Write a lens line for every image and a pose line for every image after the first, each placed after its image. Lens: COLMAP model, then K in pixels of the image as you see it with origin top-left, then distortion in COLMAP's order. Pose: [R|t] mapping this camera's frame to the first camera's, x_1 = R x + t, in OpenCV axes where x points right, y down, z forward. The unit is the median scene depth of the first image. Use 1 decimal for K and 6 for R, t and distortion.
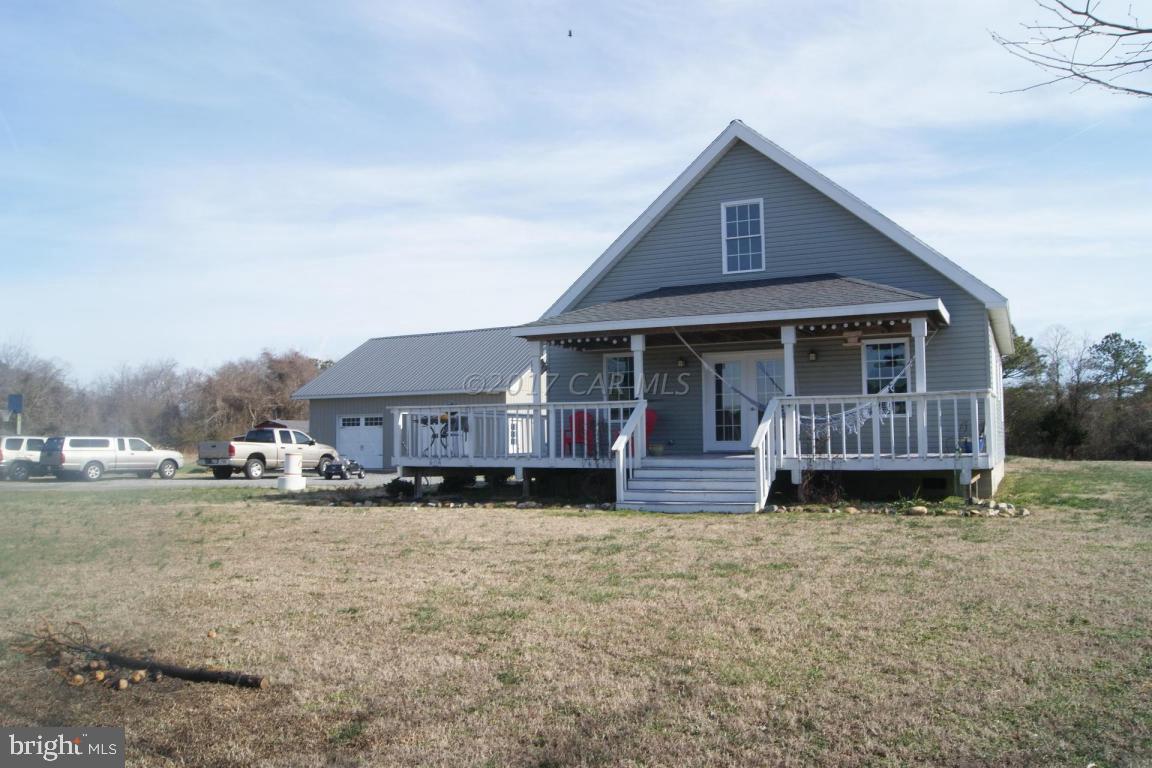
lens RADIAL K [[908.2, 0, 576.0], [0, 908.2, 384.0], [0, 0, 1]] dist [-0.074877, 0.009250]
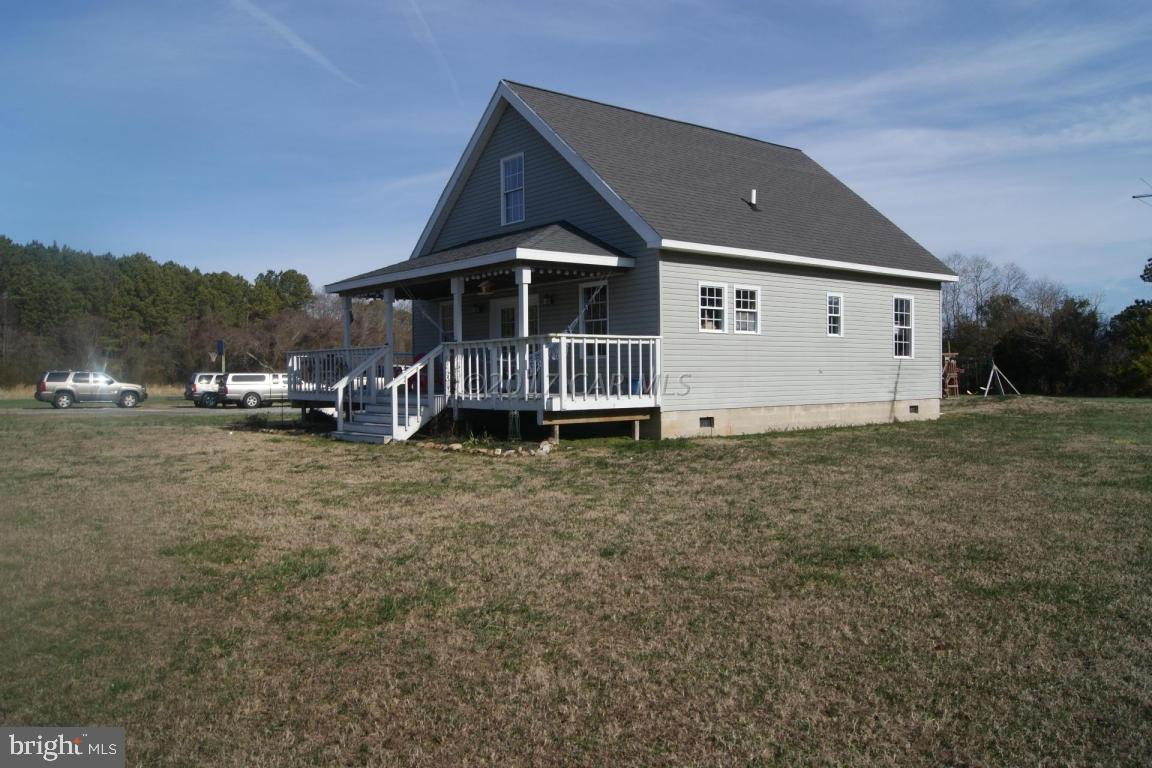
lens RADIAL K [[908.2, 0, 576.0], [0, 908.2, 384.0], [0, 0, 1]] dist [-0.074877, 0.009250]
pose [[0.910431, 0.004965, -0.413632, 0.703349], [0.027146, 0.997056, 0.071717, -0.008423], [0.412770, -0.076521, 0.907615, 0.041708]]
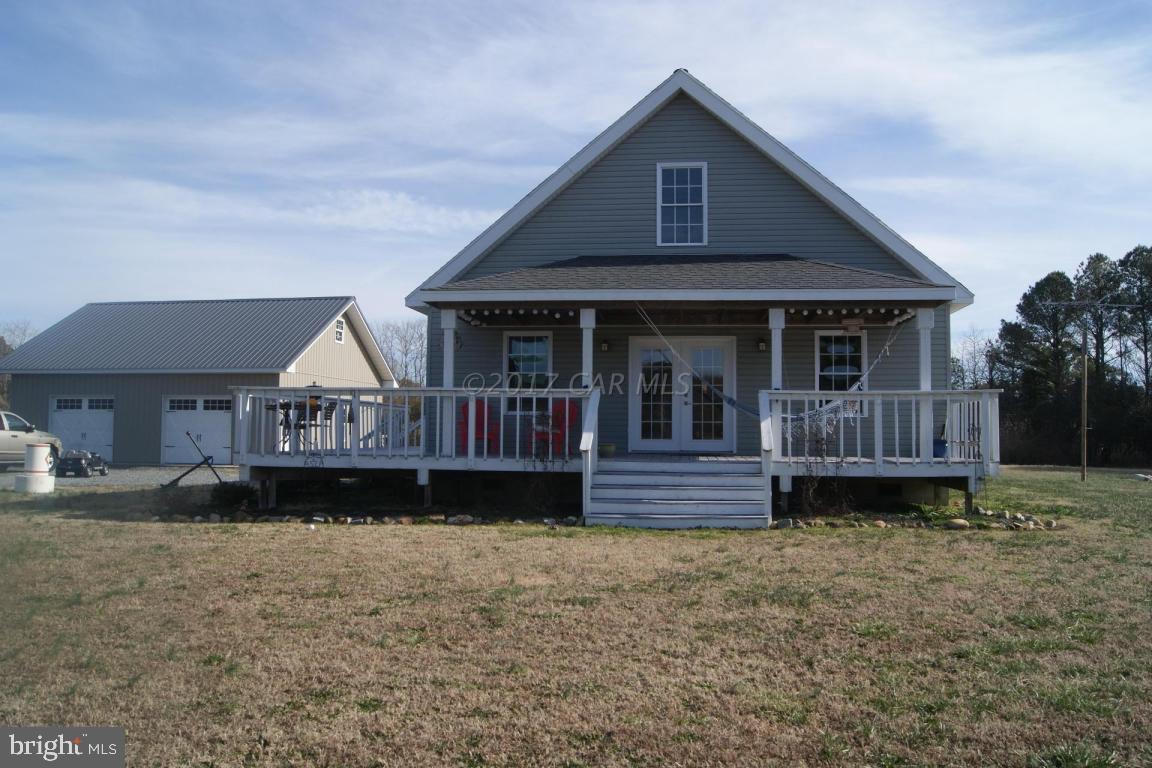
lens RADIAL K [[908.2, 0, 576.0], [0, 908.2, 384.0], [0, 0, 1]] dist [-0.074877, 0.009250]
pose [[0.939700, 0.035282, 0.340176, -0.201913], [-0.038226, 0.999267, 0.001954, 0.011602], [-0.339857, -0.014839, 0.940360, 0.217700]]
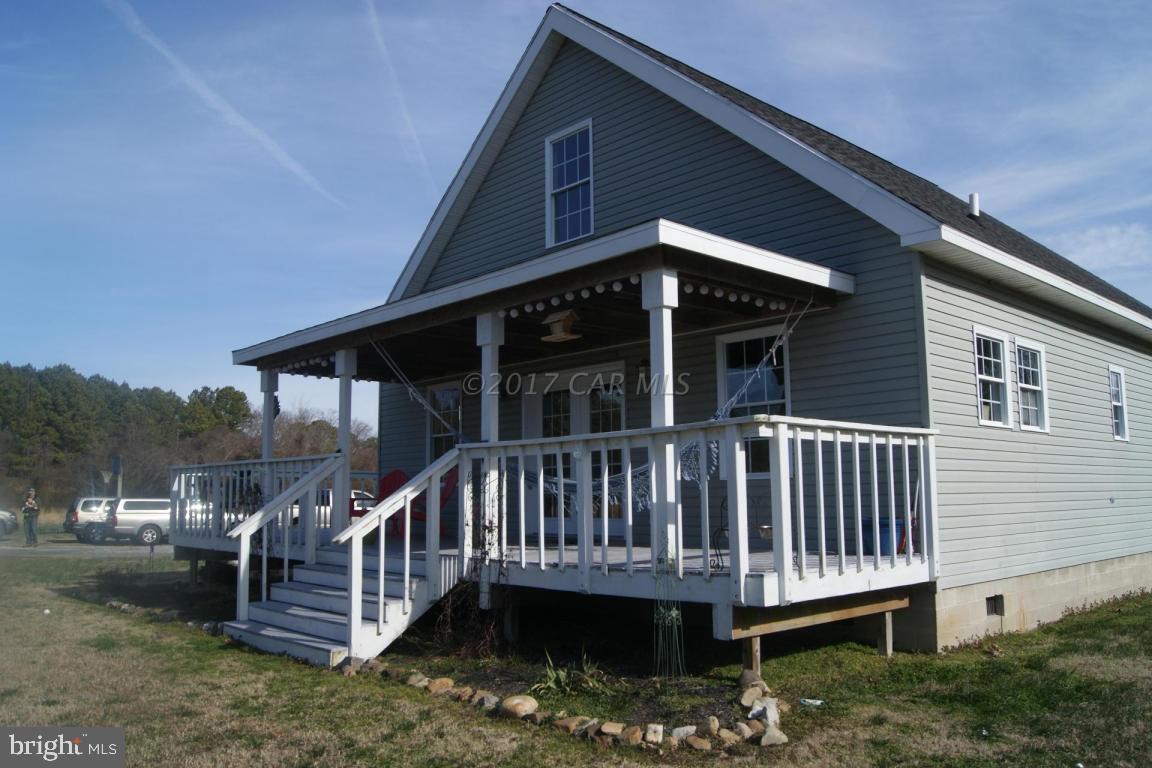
lens RADIAL K [[908.2, 0, 576.0], [0, 908.2, 384.0], [0, 0, 1]] dist [-0.074877, 0.009250]
pose [[0.934018, -0.043581, -0.354557, 0.406237], [0.022271, 0.997704, -0.063965, 0.012447], [0.356530, 0.051848, 0.932844, 0.435838]]
